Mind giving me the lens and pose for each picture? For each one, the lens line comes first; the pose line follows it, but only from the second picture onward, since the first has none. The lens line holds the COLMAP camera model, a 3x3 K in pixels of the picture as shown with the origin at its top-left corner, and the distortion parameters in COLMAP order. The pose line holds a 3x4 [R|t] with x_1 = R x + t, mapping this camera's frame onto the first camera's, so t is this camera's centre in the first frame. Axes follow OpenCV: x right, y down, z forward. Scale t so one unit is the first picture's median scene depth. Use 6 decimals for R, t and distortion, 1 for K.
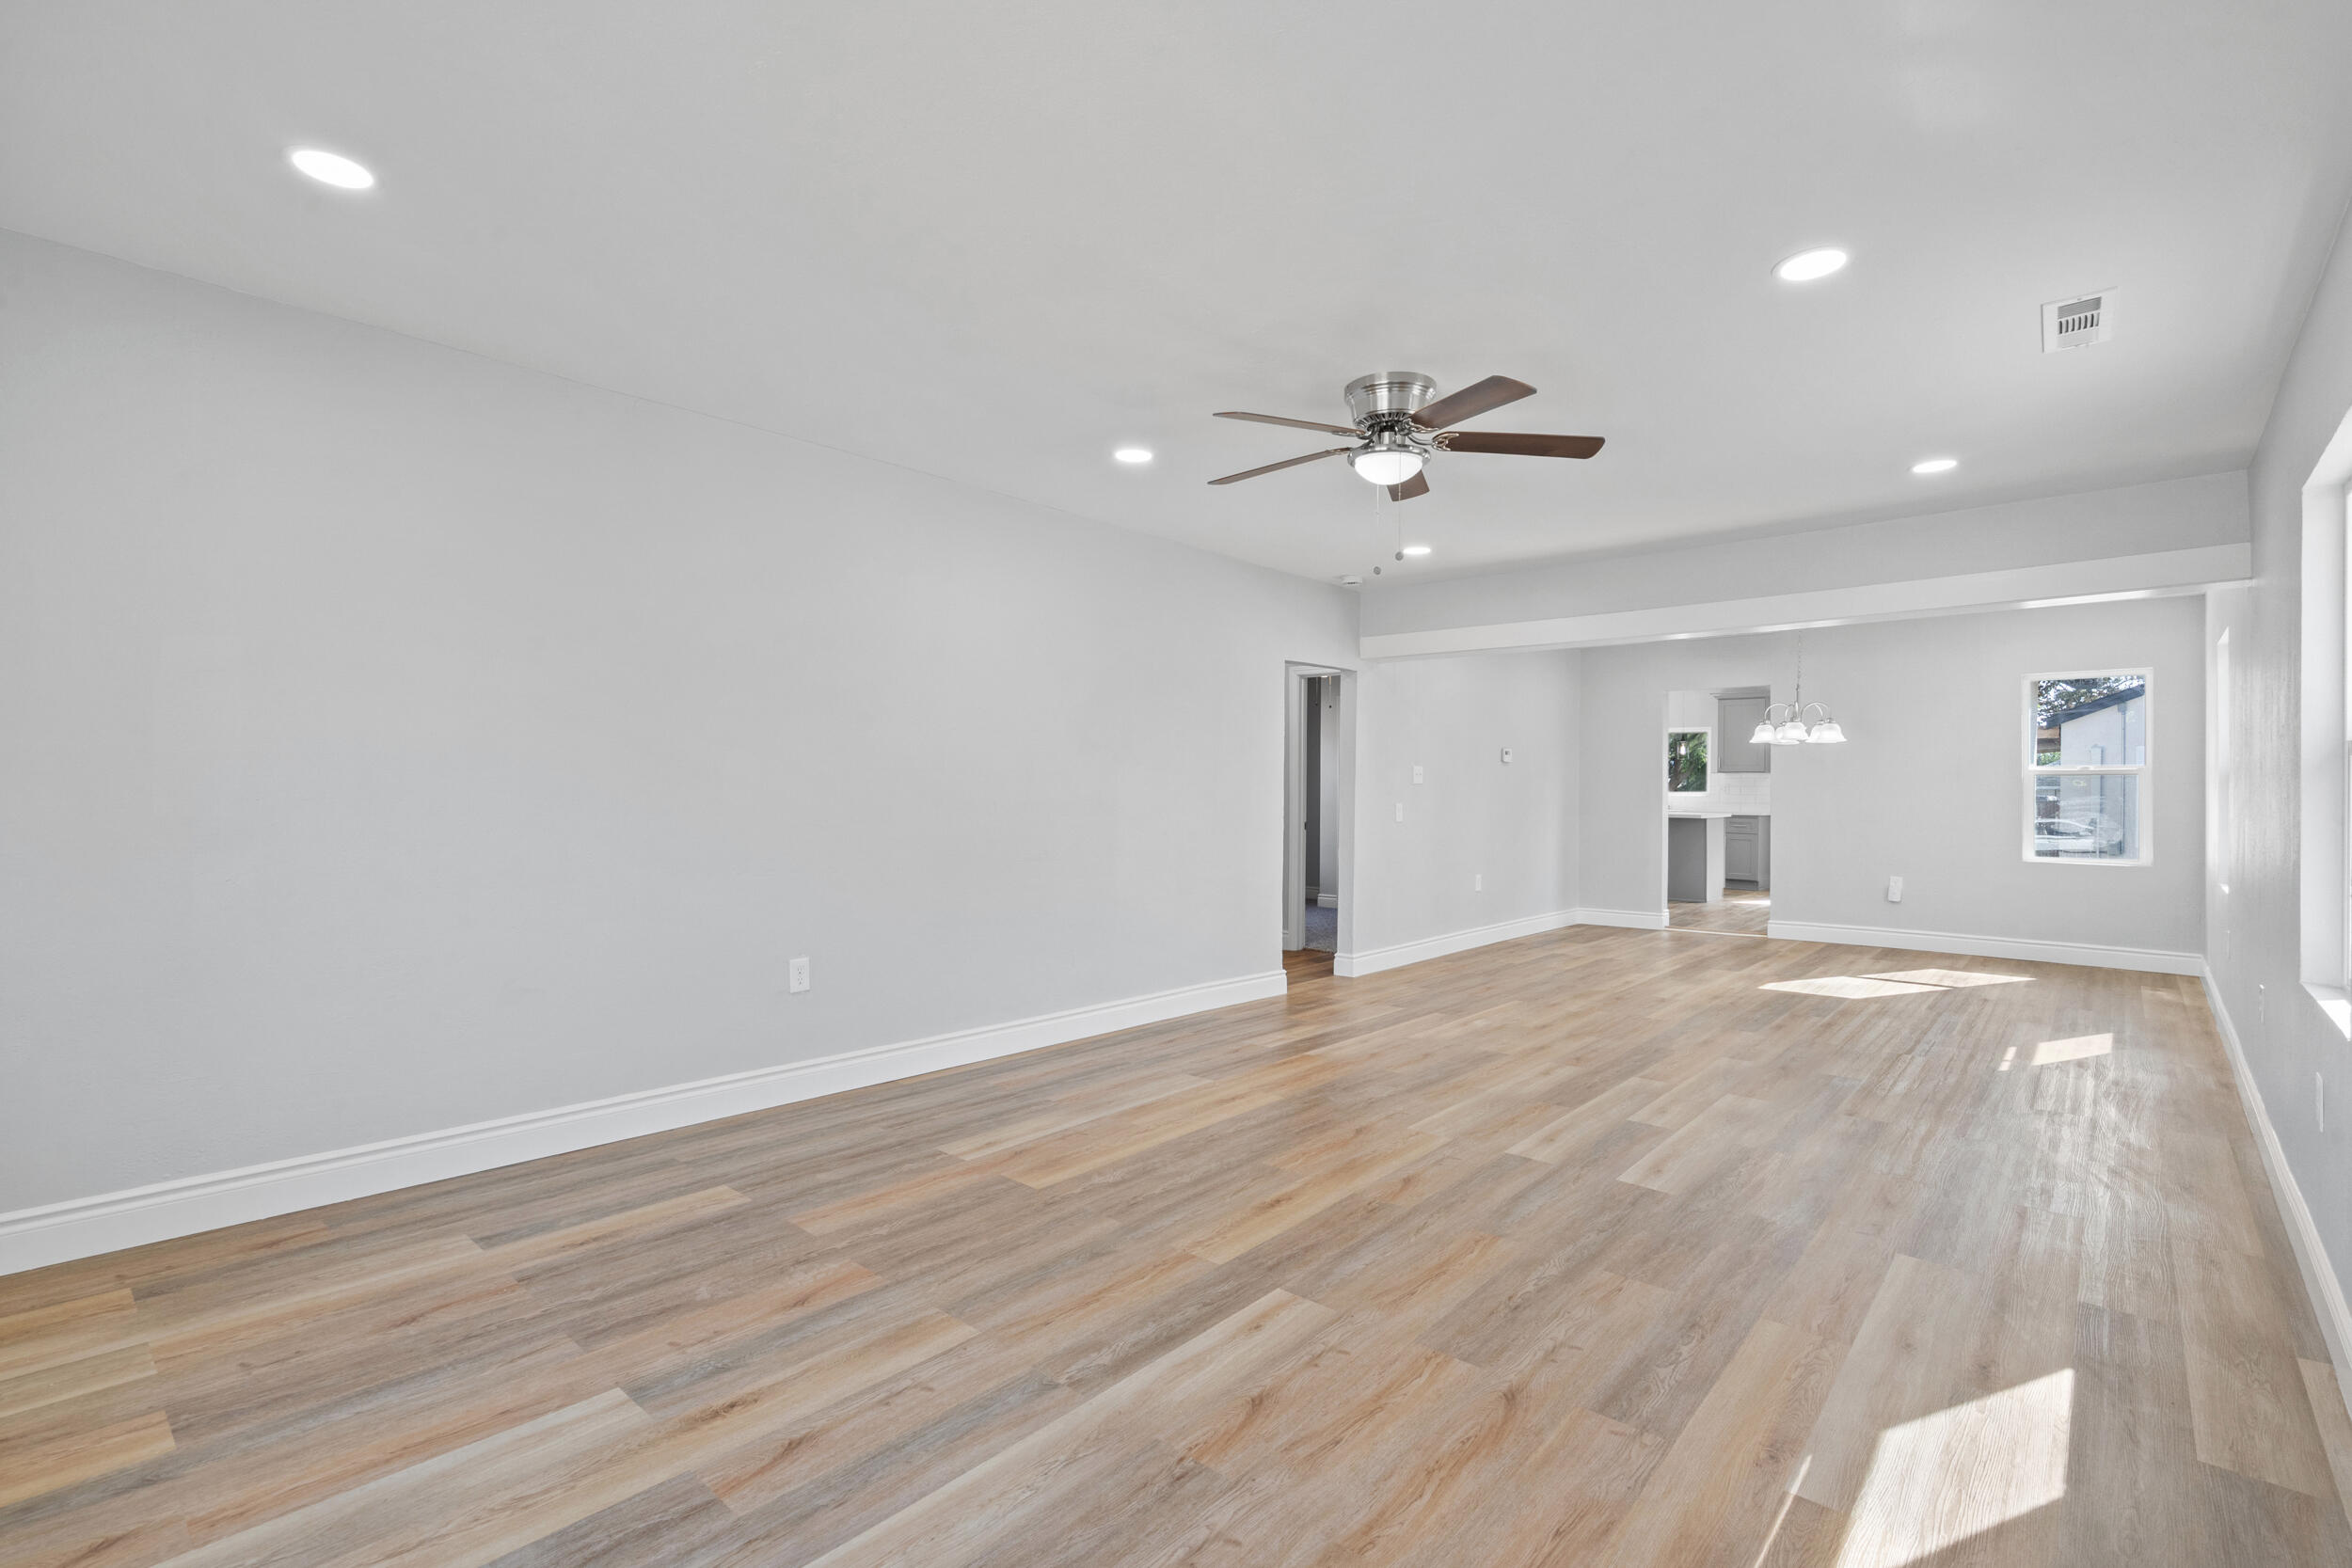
lens RADIAL K [[1083.2, 0, 1170.0], [0, 1083.2, 779.7], [0, 0, 1]] dist [-0.004850, 0.002256]
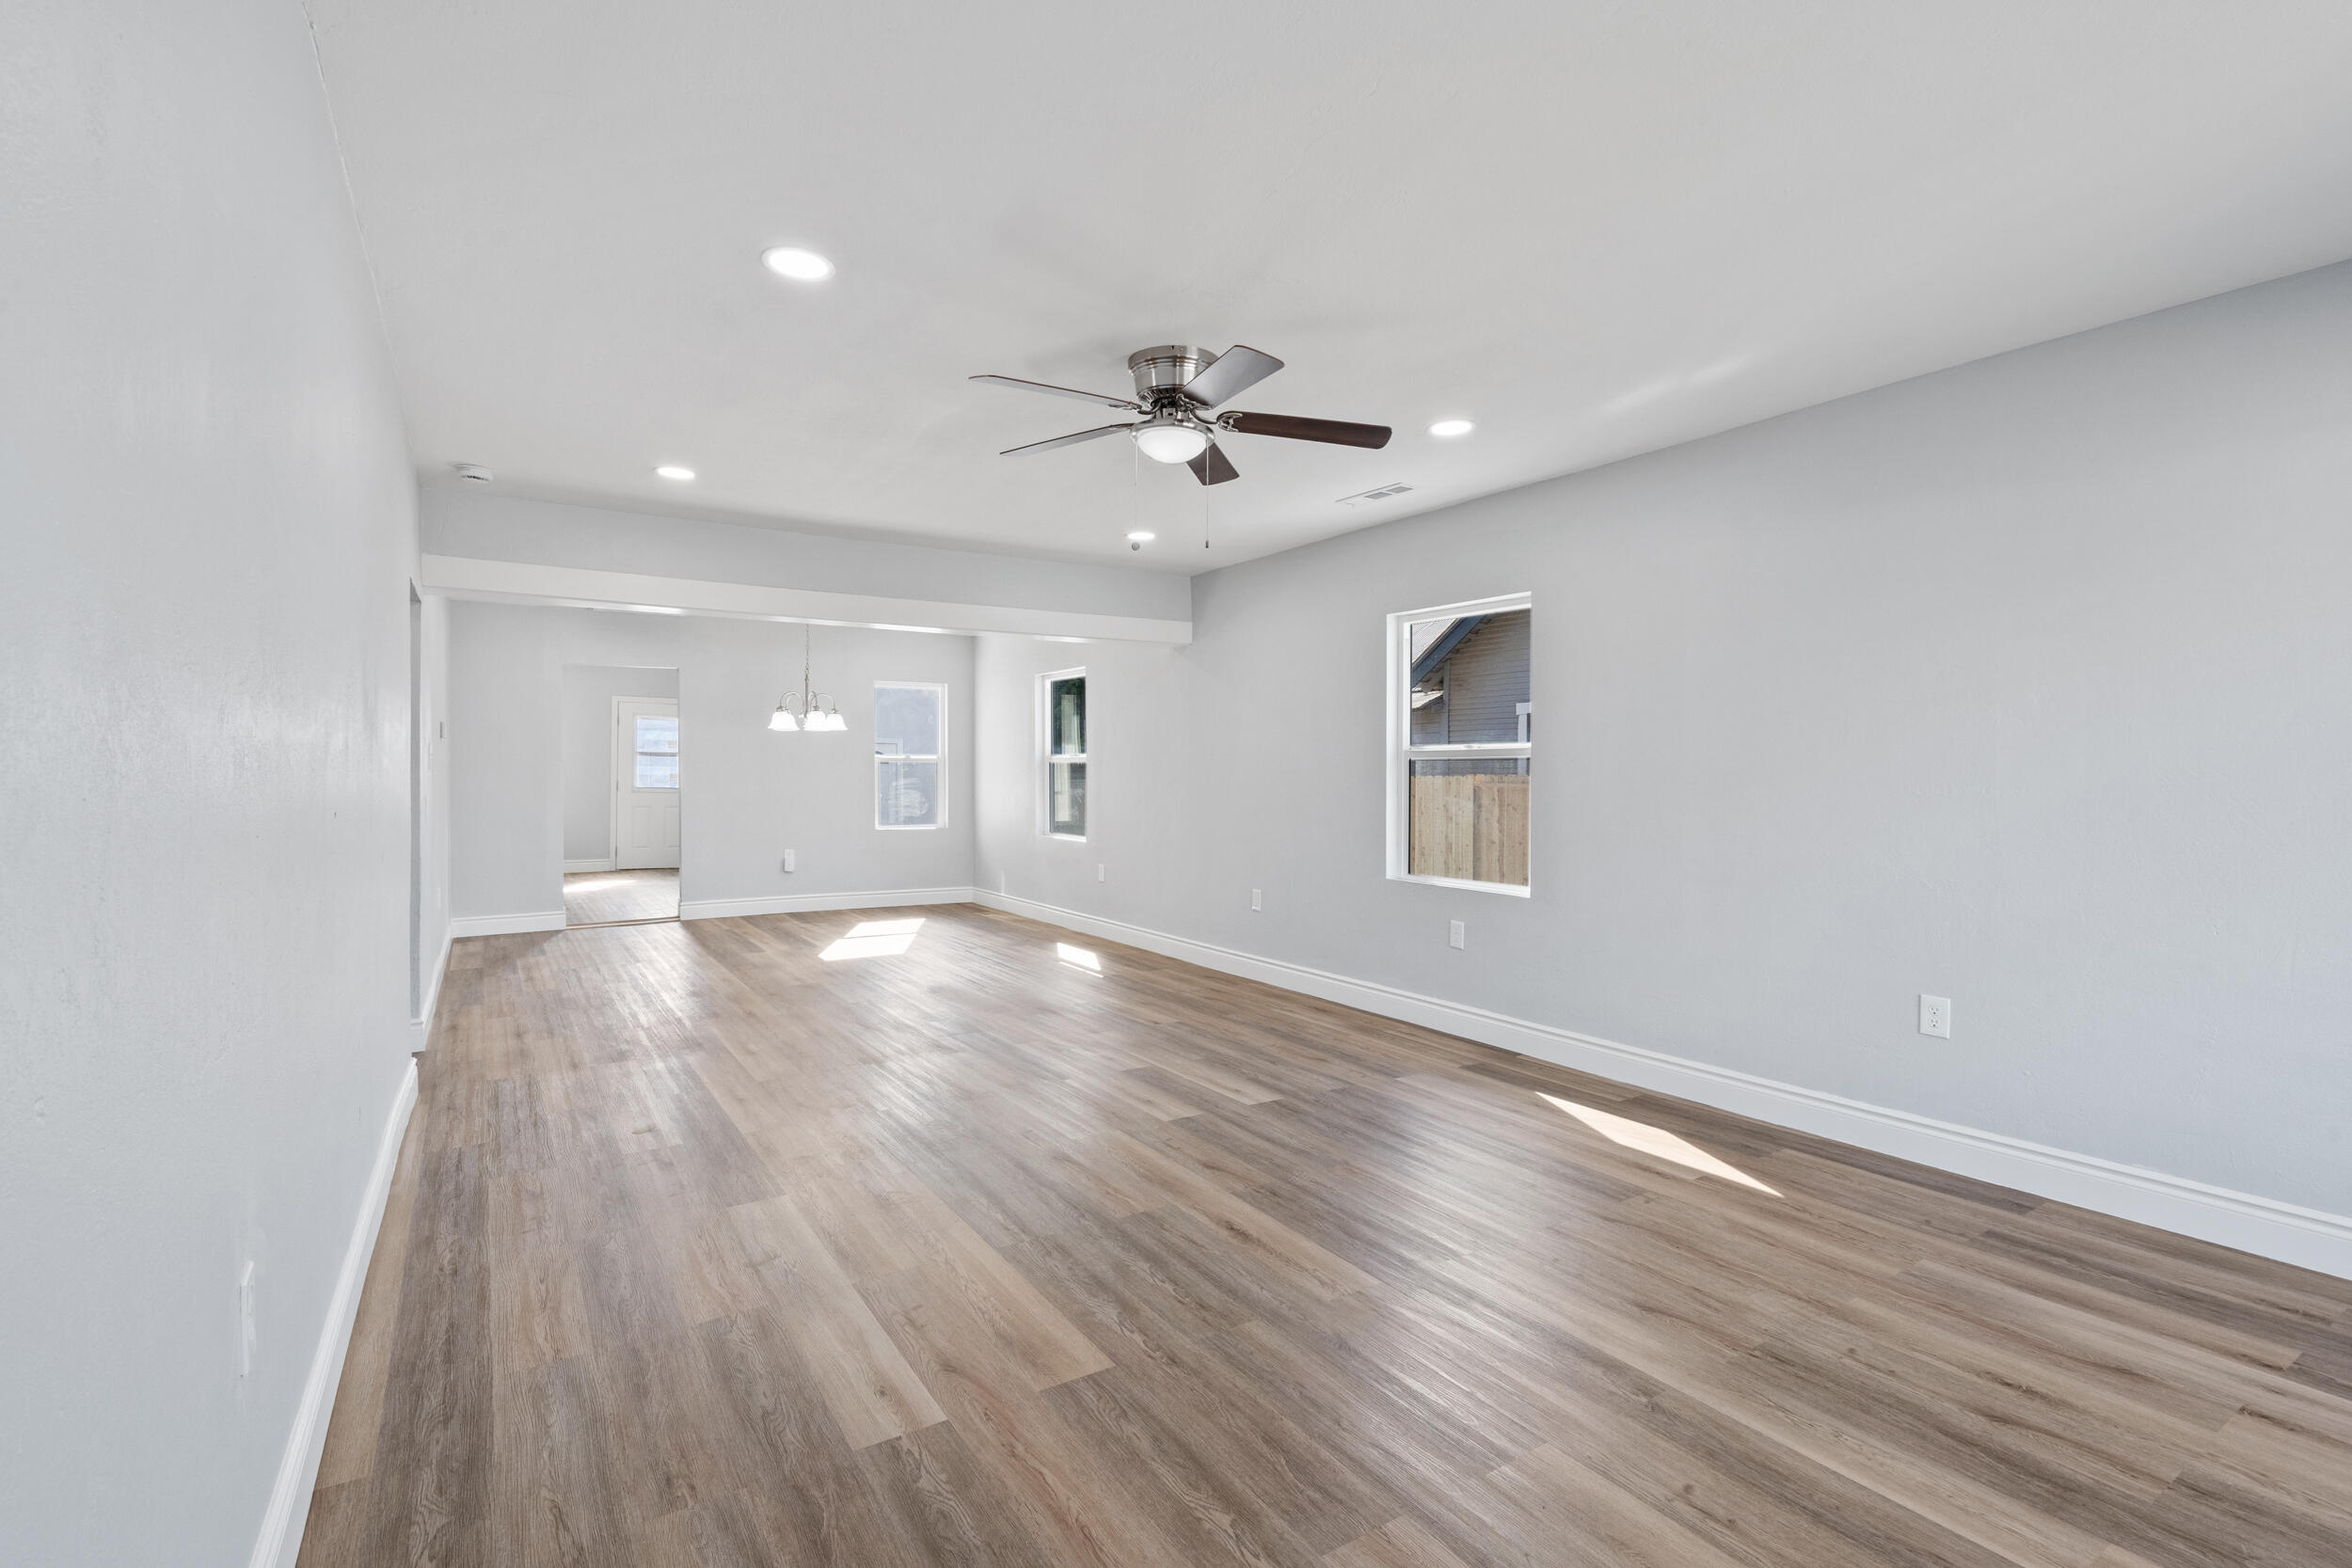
lens RADIAL K [[1083.2, 0, 1170.7], [0, 1083.2, 792.8], [0, 0, 1]] dist [-0.004850, 0.002256]
pose [[0.250677, -0.016232, 0.967935, -0.738250], [-0.014002, 0.999694, 0.020391, 0.003331], [-0.967970, -0.018664, 0.250373, 0.773107]]
